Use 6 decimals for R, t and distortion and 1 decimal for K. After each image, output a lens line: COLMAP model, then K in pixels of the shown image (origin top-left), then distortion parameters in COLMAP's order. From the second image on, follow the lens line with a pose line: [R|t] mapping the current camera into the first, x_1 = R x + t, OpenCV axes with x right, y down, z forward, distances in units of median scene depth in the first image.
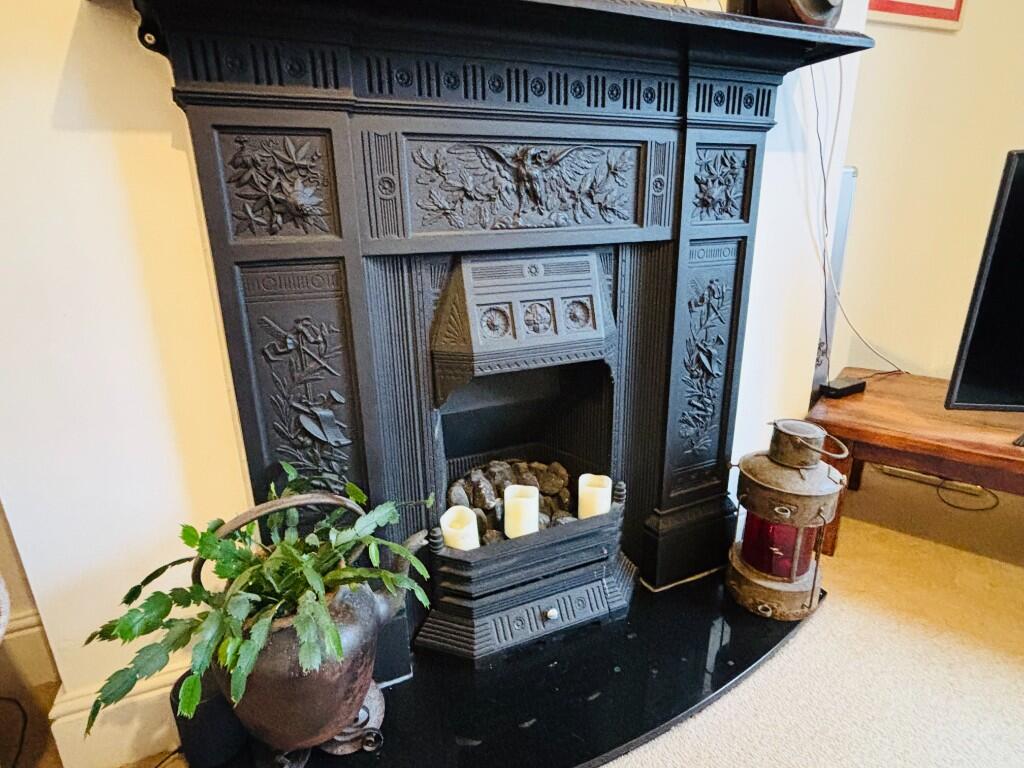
lens RADIAL K [[541.3, 0, 513.8], [0, 541.3, 385.9], [0, 0, 1]] dist [-0.017967, -0.002496]
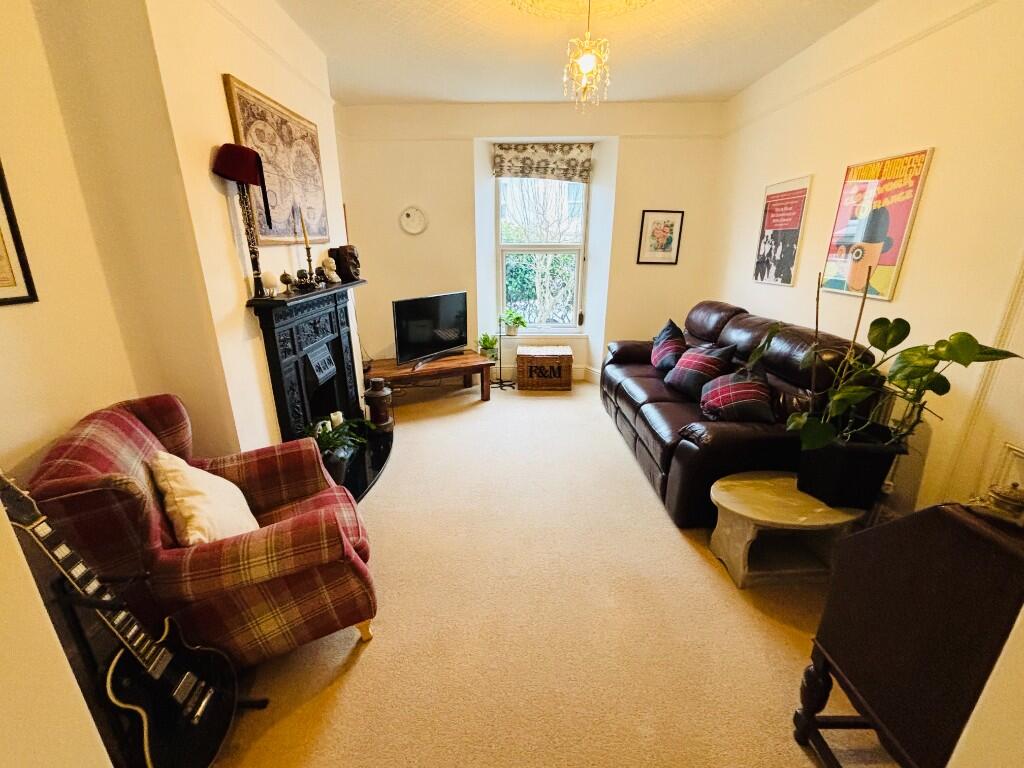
lens RADIAL K [[430.3, 0, 512.7], [0, 430.3, 385.7], [0, 0, 1]] dist [-0.003150, 0.001838]
pose [[0.383921, -0.267911, 0.883645, -1.749519], [0.265172, 0.948661, 0.172413, -0.146650], [-0.884471, 0.168125, 0.435253, -1.103885]]
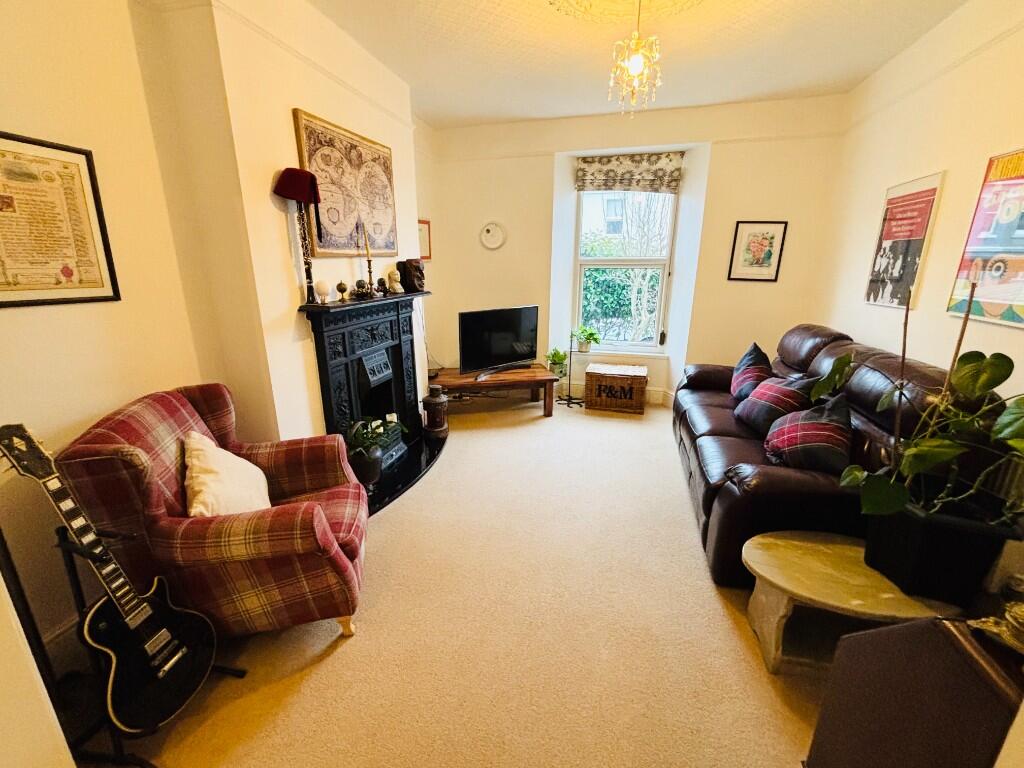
lens RADIAL K [[430.3, 0, 513.0], [0, 430.3, 386.0], [0, 0, 1]] dist [-0.003150, 0.001838]
pose [[0.611189, -0.199954, 0.765811, -1.499804], [0.219469, 0.972436, 0.078747, -0.045003], [-0.760448, 0.119942, 0.638226, -1.392518]]
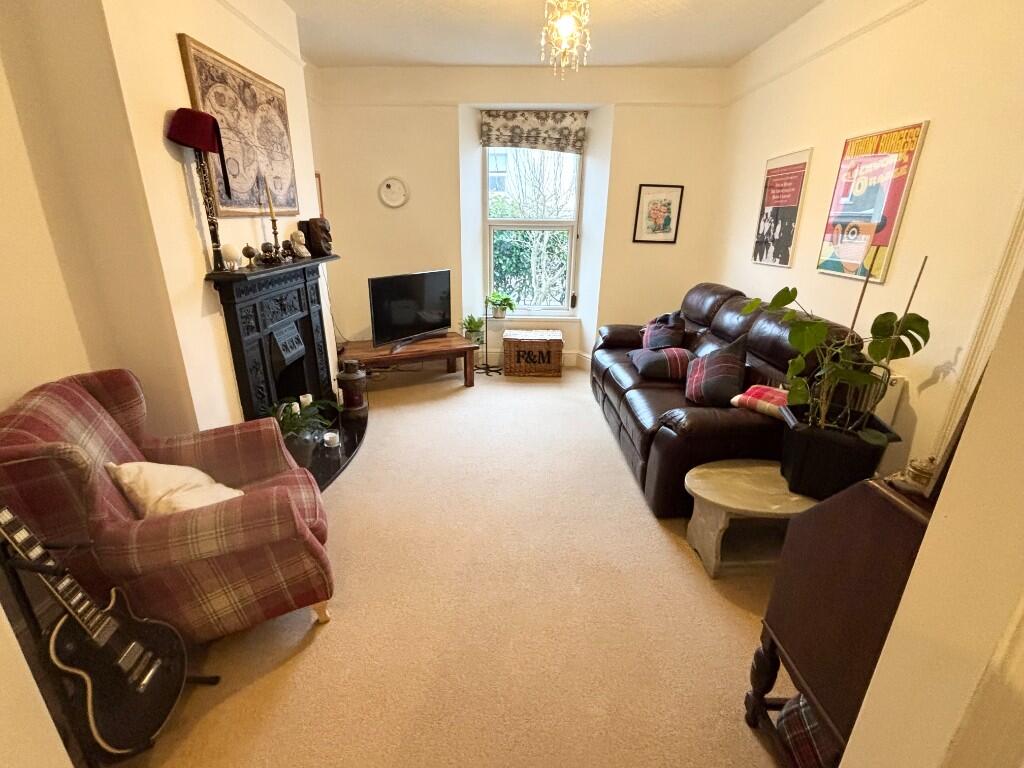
lens RADIAL K [[465.8, 0, 511.2], [0, 465.8, 385.6], [0, 0, 1]] dist [-0.007121, 0.002973]
pose [[0.391045, -0.282766, 0.875858, -1.771380], [0.253018, 0.947997, 0.193091, -0.094161], [-0.884910, 0.146101, 0.442254, -1.240573]]
